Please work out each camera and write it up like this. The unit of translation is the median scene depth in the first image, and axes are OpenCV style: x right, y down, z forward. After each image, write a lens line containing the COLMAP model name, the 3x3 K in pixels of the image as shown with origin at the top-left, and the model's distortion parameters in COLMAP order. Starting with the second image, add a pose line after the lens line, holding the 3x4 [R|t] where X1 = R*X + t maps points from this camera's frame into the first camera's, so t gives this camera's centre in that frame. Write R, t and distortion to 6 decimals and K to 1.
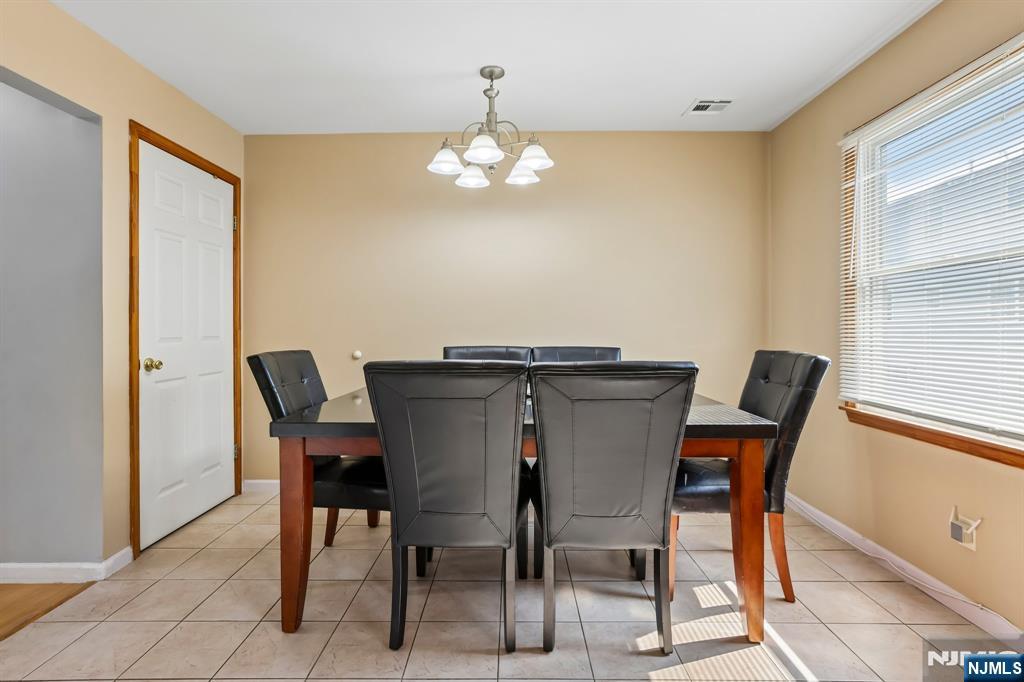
lens RADIAL K [[485.8, 0, 513.1], [0, 485.8, 326.3], [0, 0, 1]] dist [-0.004440, 0.000706]
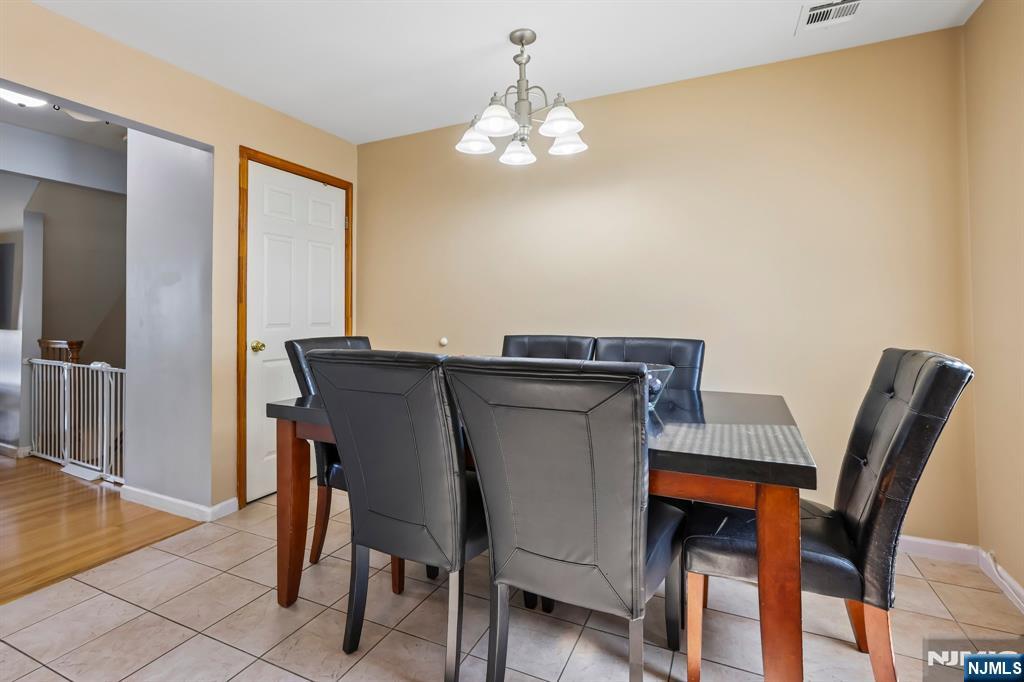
lens RADIAL K [[485.6, 0, 501.7], [0, 485.6, 299.2], [0, 0, 1]] dist [-0.005657, -0.000068]
pose [[0.906961, -0.013998, -0.420982, 0.316930], [0.002000, 0.999579, -0.028929, -0.001170], [0.421210, 0.025396, 0.906608, 0.174923]]
